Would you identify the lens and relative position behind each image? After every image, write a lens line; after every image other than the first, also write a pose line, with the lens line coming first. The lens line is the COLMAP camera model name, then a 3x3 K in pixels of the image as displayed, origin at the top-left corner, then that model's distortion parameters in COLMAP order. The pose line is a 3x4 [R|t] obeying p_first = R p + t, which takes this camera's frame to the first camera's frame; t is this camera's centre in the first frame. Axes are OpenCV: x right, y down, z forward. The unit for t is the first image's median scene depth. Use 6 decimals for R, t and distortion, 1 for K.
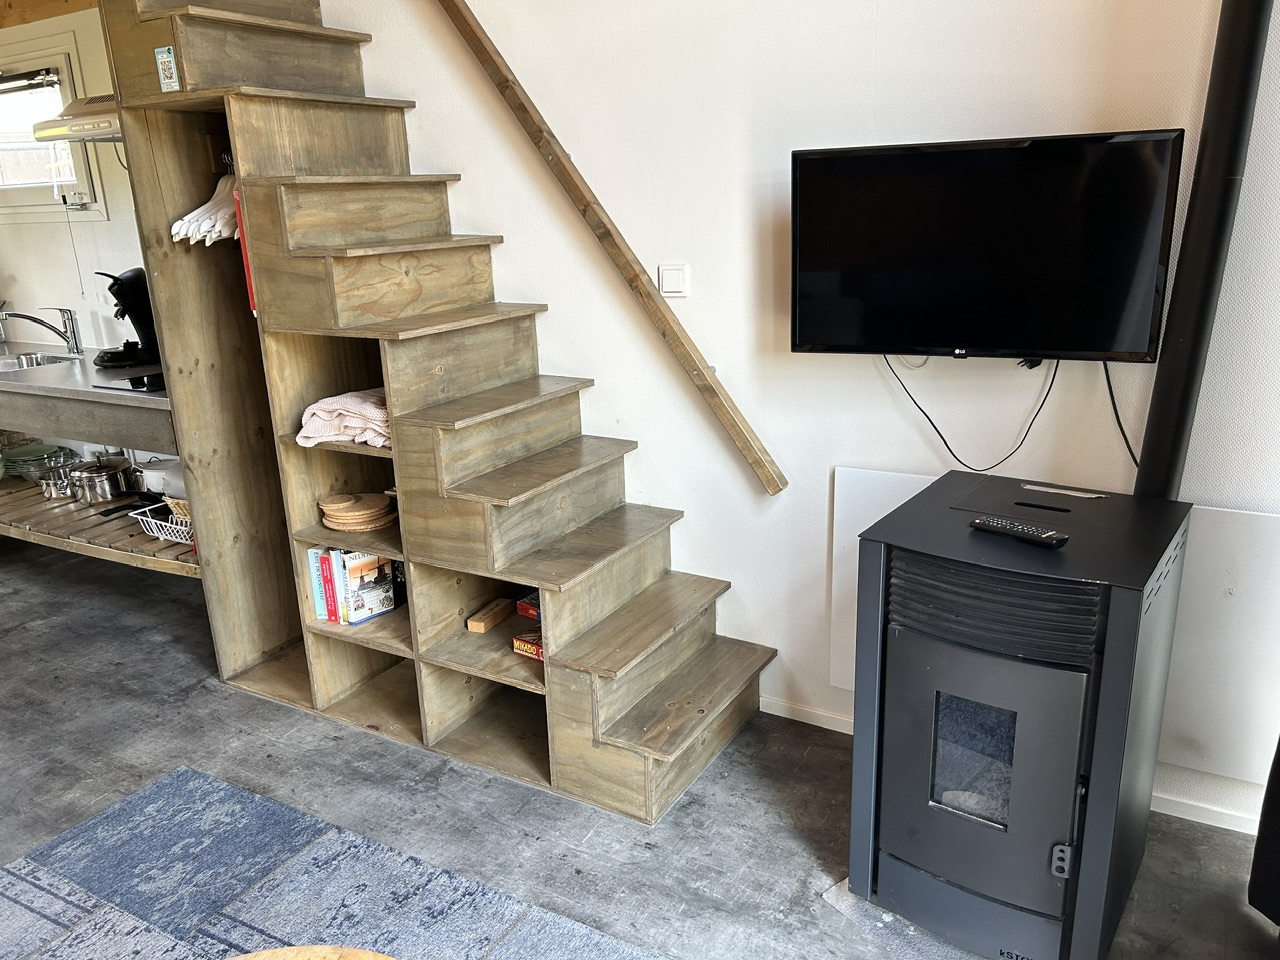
lens RADIAL K [[961.9, 0, 643.4], [0, 961.9, 479.4], [0, 0, 1]] dist [0.051640, -0.059601]
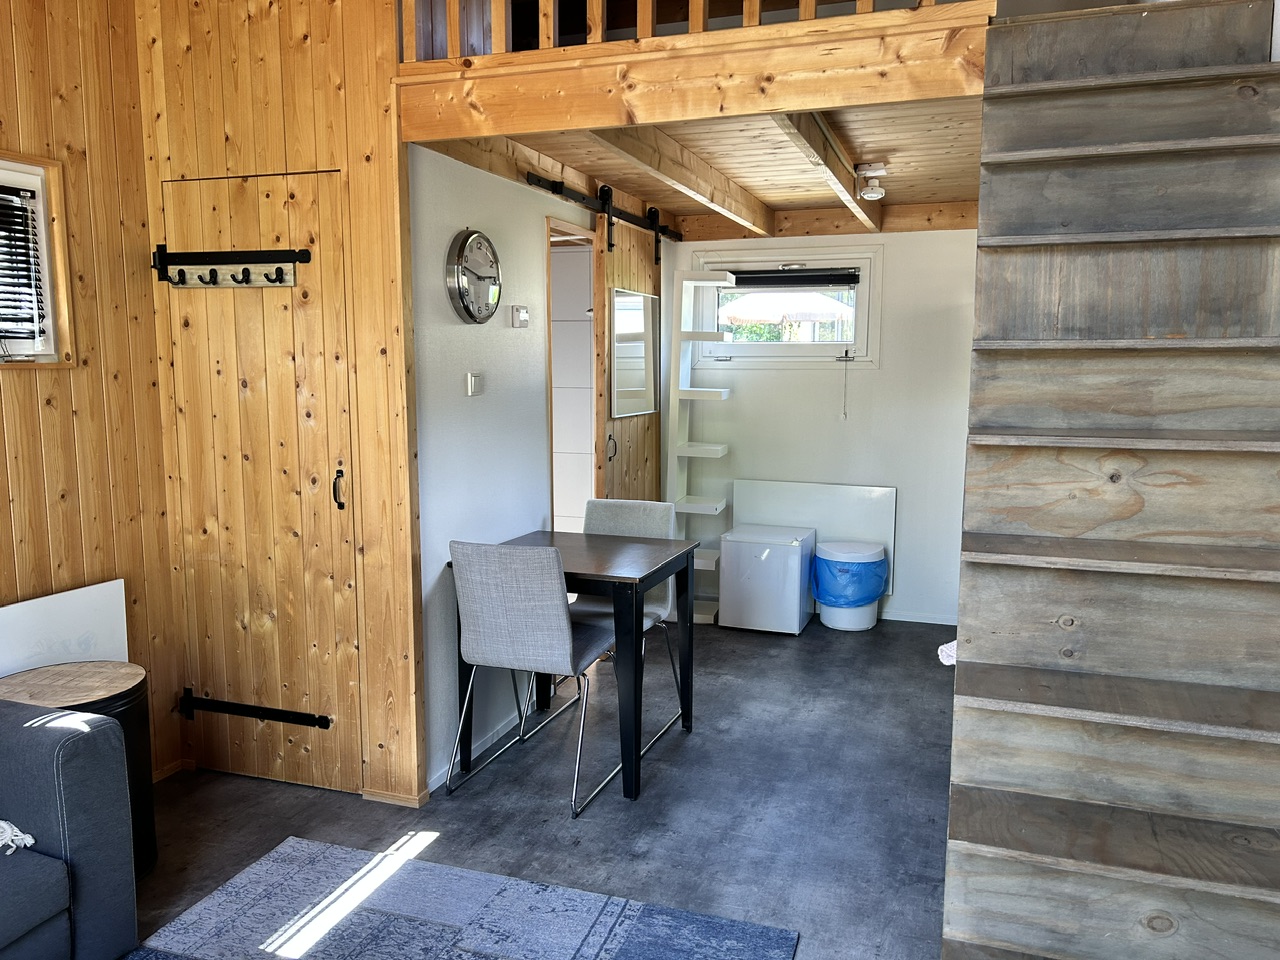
lens RADIAL K [[961.9, 0, 643.4], [0, 961.9, 482.9], [0, 0, 1]] dist [0.051640, -0.059601]
pose [[0.195696, 0.164800, -0.966718, 0.347288], [-0.285557, 0.952637, 0.104593, -0.183920], [0.938168, 0.255585, 0.233487, 0.521450]]
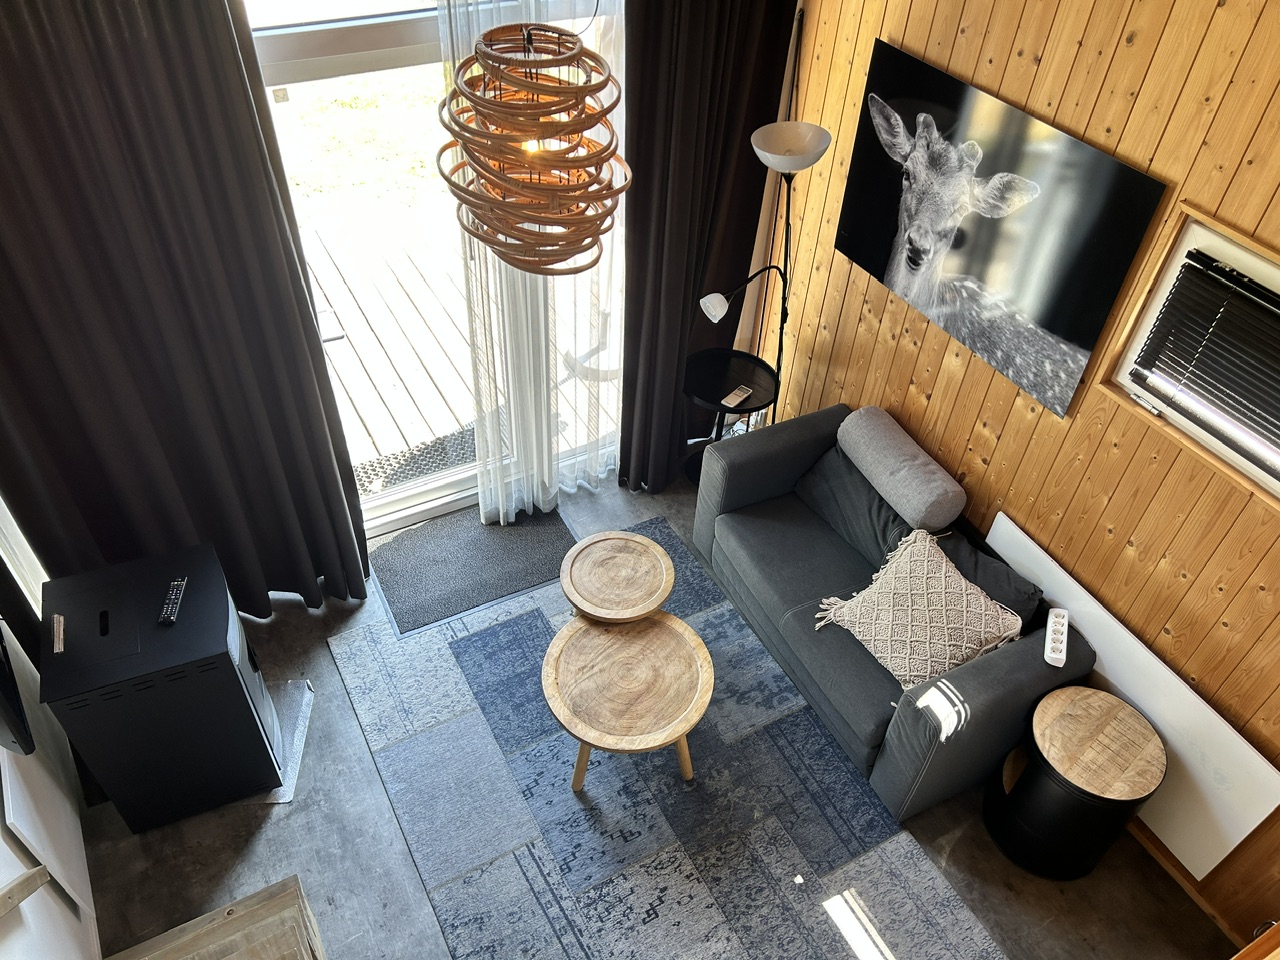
lens RADIAL K [[961.9, 0, 636.3], [0, 961.9, 478.6], [0, 0, 1]] dist [0.051640, -0.059601]
pose [[-0.856411, -0.355108, 0.374778, -0.593022], [0.135266, 0.546220, 0.826648, -0.924938], [-0.498260, 0.758645, -0.419755, 0.774460]]
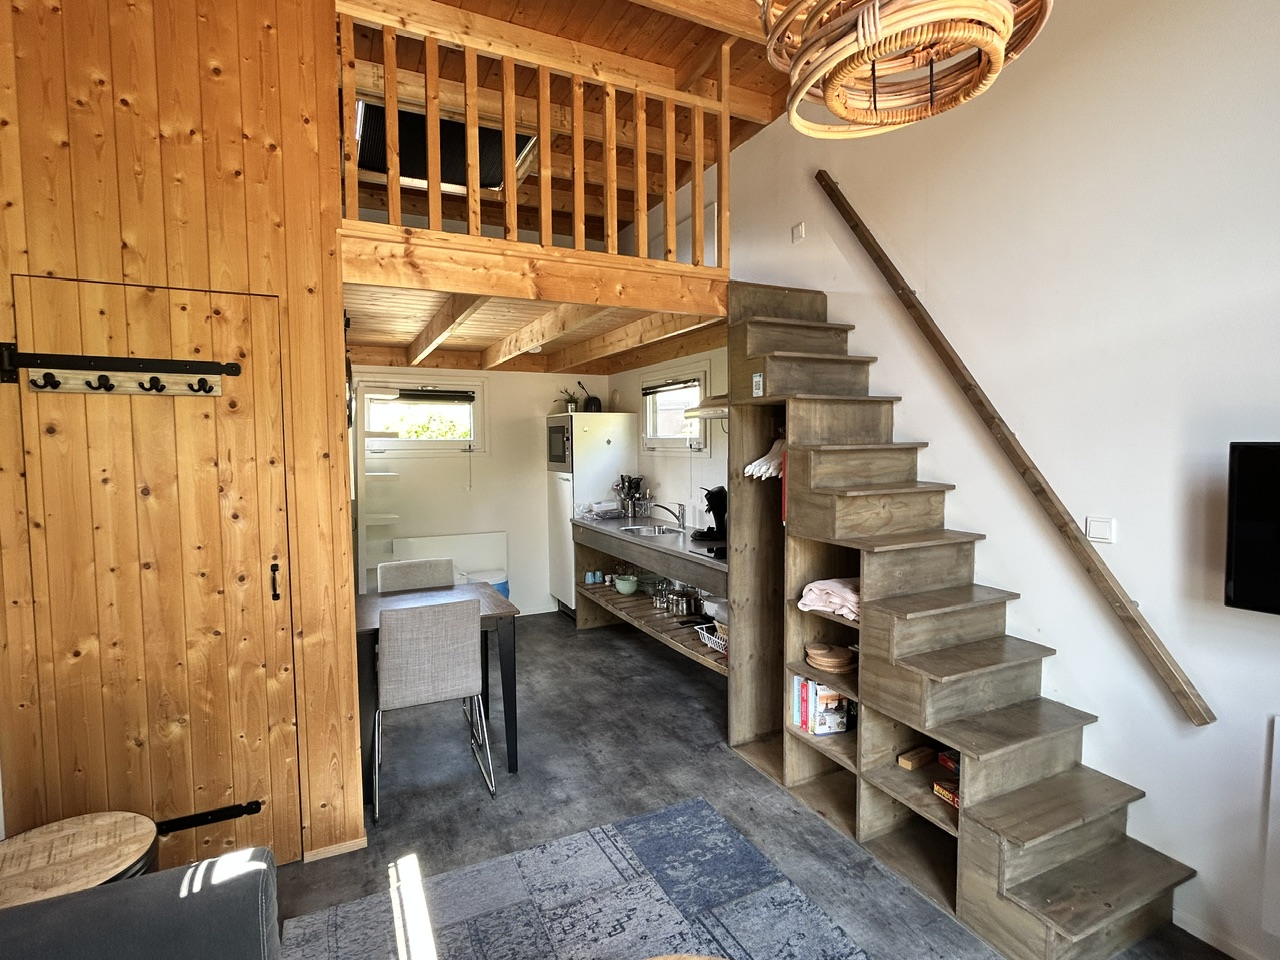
lens RADIAL K [[637.0, 0, 636.4], [0, 637.0, 479.3], [0, 0, 1]] dist [-0.000531, 0.003216]
pose [[0.829061, 0.063580, -0.555532, -0.013745], [-0.178711, 0.971534, -0.155513, -0.030286], [0.529830, 0.228210, 0.816823, -0.029546]]
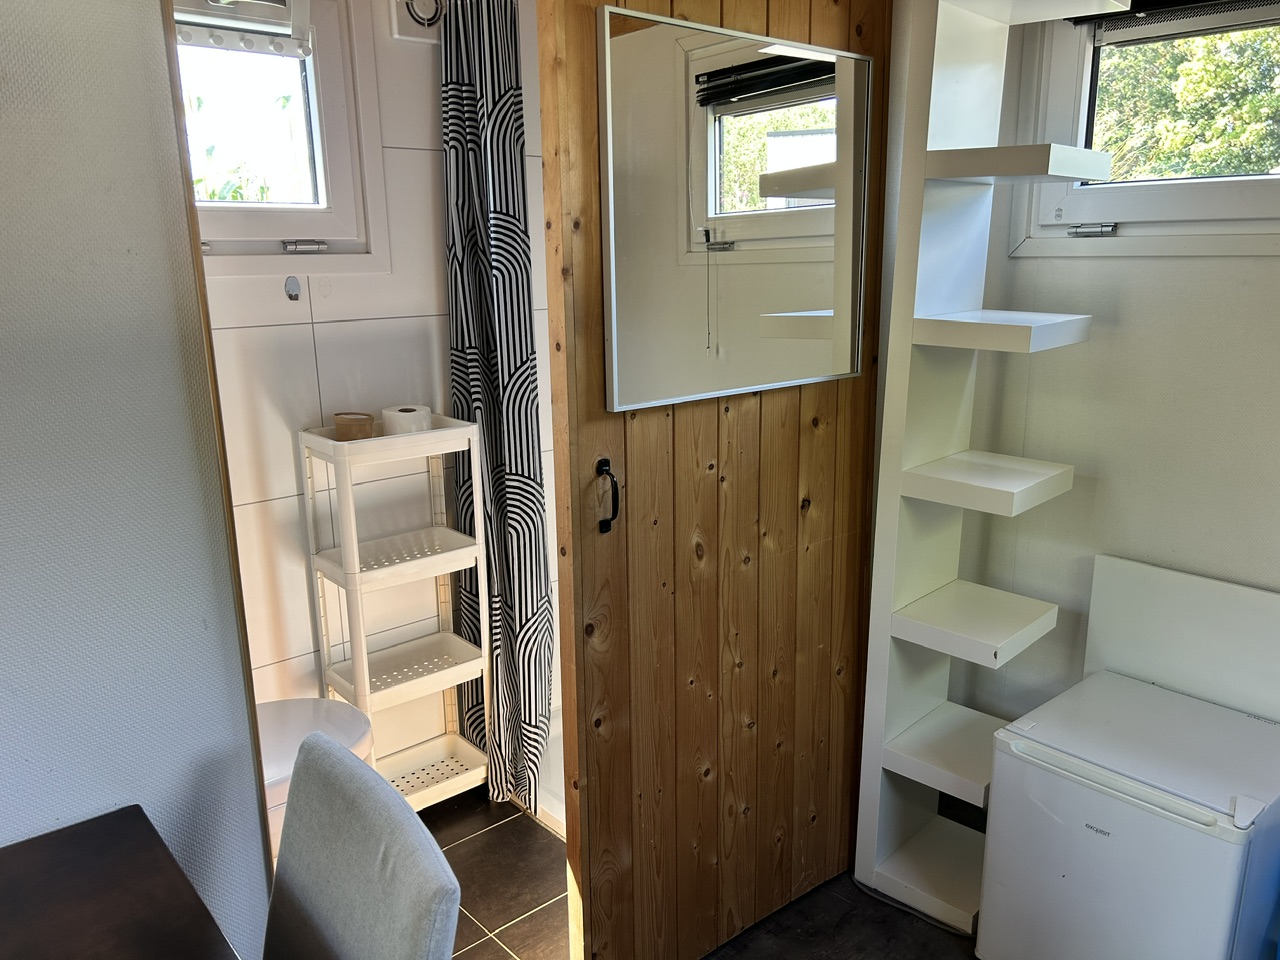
lens RADIAL K [[961.9, 0, 651.6], [0, 961.9, 480.4], [0, 0, 1]] dist [0.051640, -0.059601]
pose [[-0.316219, 0.264279, -0.911132, -0.912368], [-0.239829, 0.906950, 0.346301, -0.282098], [0.917871, 0.328023, -0.223413, 1.061586]]
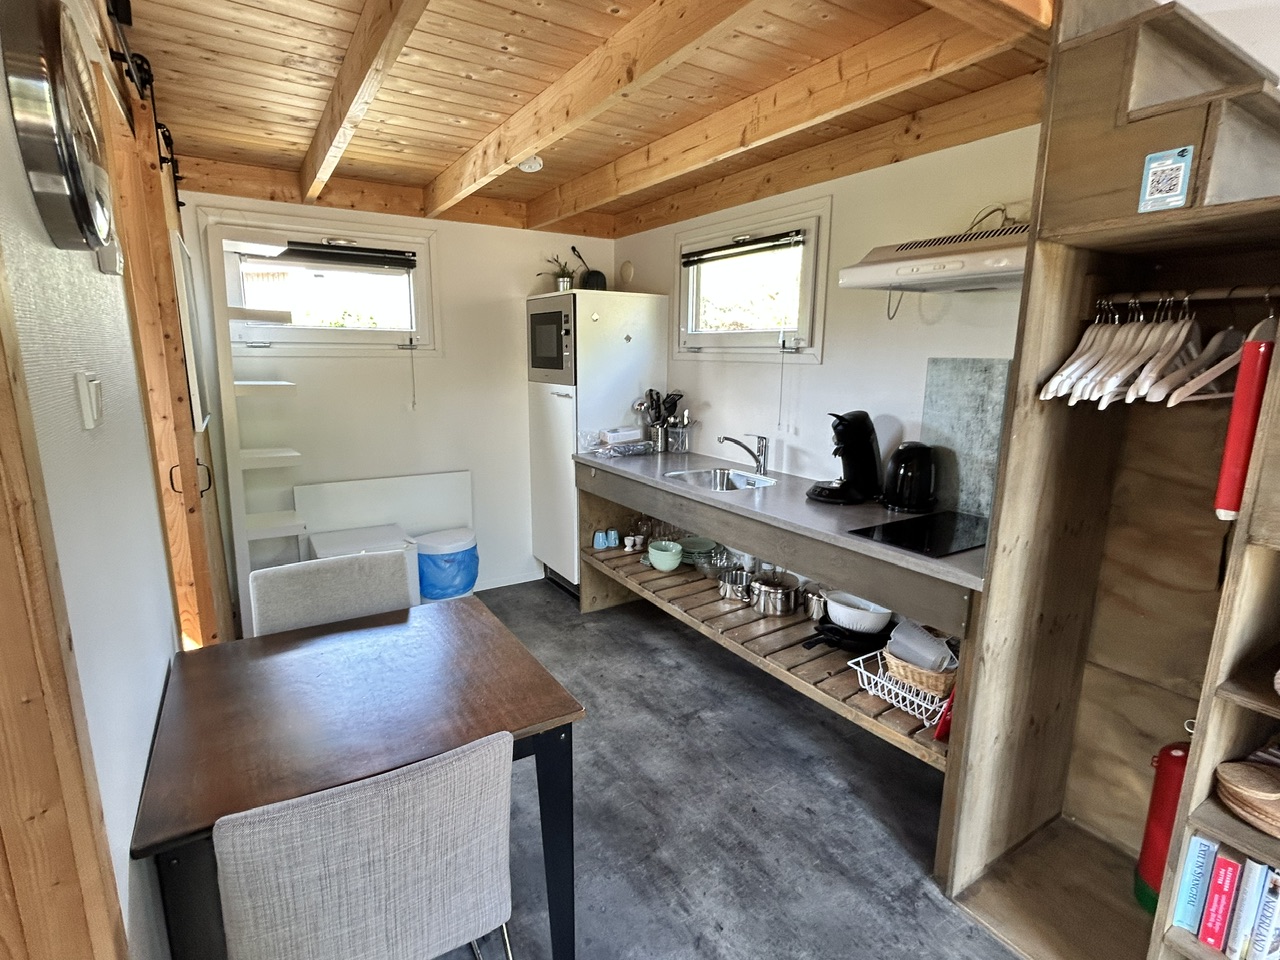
lens RADIAL K [[637.0, 0, 635.8], [0, 637.0, 482.1], [0, 0, 1]] dist [-0.000531, 0.003216]
pose [[0.883540, 0.138907, -0.447283, -0.562503], [-0.172250, 0.984448, -0.034525, -0.103196], [0.435531, 0.107549, 0.893726, 0.392309]]
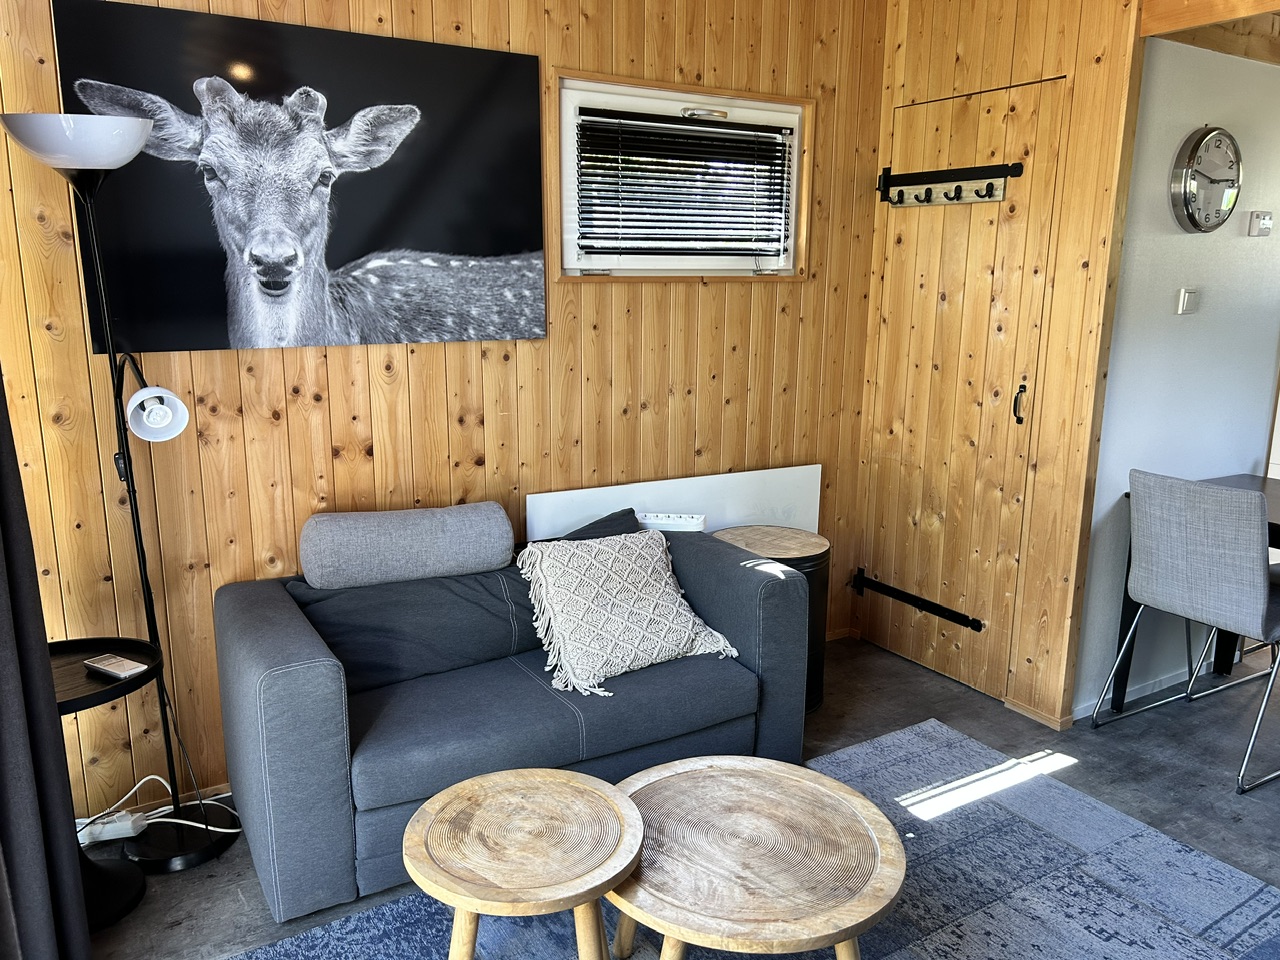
lens RADIAL K [[961.9, 0, 642.4], [0, 961.9, 482.1], [0, 0, 1]] dist [0.051640, -0.059601]
pose [[-0.472187, 0.218891, -0.853889, 0.398281], [-0.239868, 0.900220, 0.363411, -0.182864], [0.848235, 0.376419, -0.372566, 0.537413]]
